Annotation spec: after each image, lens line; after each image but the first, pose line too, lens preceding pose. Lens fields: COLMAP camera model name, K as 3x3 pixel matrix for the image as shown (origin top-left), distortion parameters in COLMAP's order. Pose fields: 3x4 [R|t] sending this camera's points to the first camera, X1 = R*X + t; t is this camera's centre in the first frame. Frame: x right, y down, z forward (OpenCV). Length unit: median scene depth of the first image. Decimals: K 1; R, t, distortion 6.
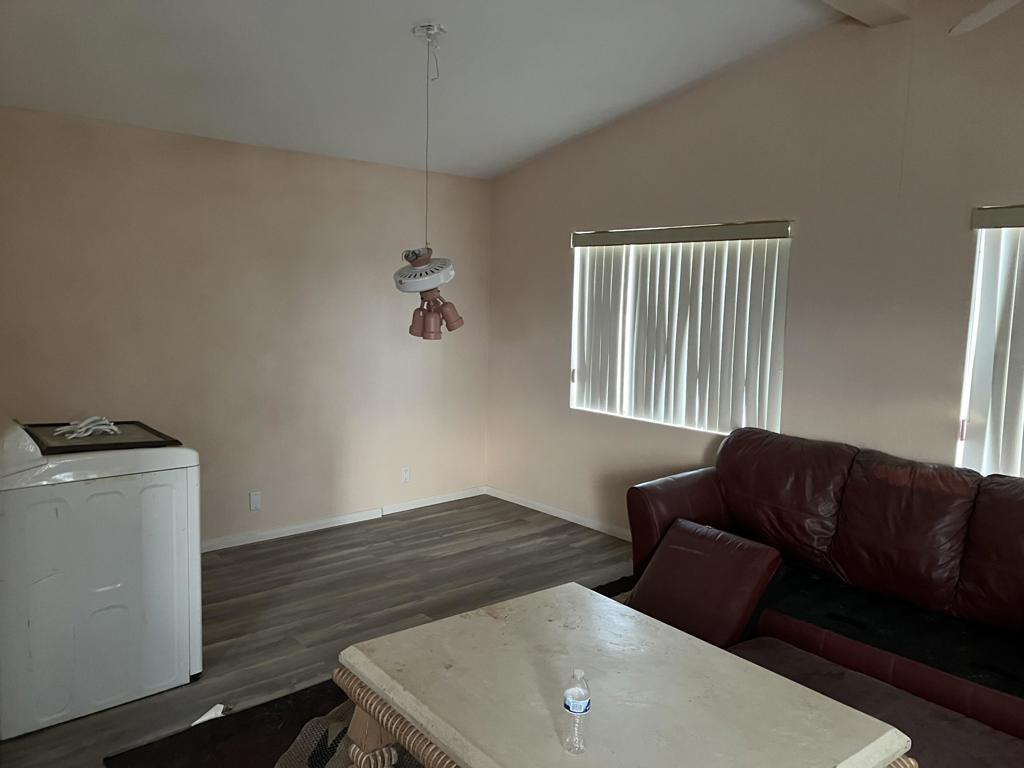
lens RADIAL K [[769.2, 0, 509.6], [0, 769.2, 378.1], [0, 0, 1]] dist [0.075356, -0.089231]
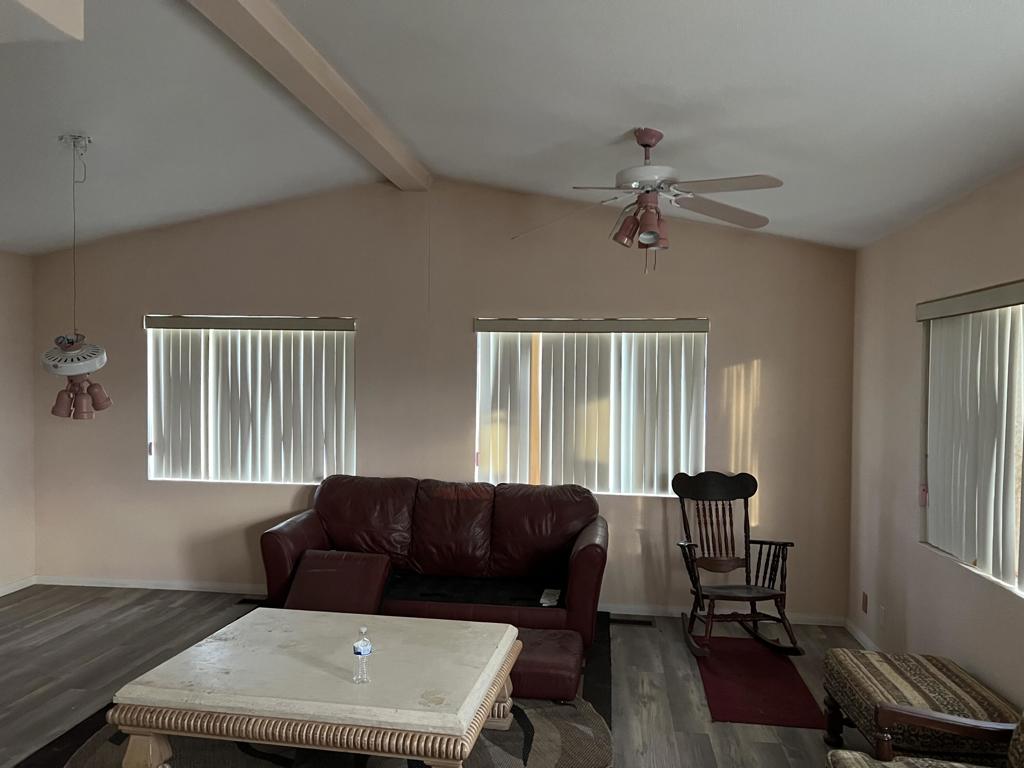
lens RADIAL K [[774.0, 0, 516.9], [0, 774.0, 391.5], [0, 0, 1]] dist [0.066194, -0.068201]
pose [[0.743209, -0.028914, 0.668435, -0.305447], [0.076049, 0.996242, -0.041463, 0.001440], [-0.664723, 0.081649, 0.742614, -0.163766]]
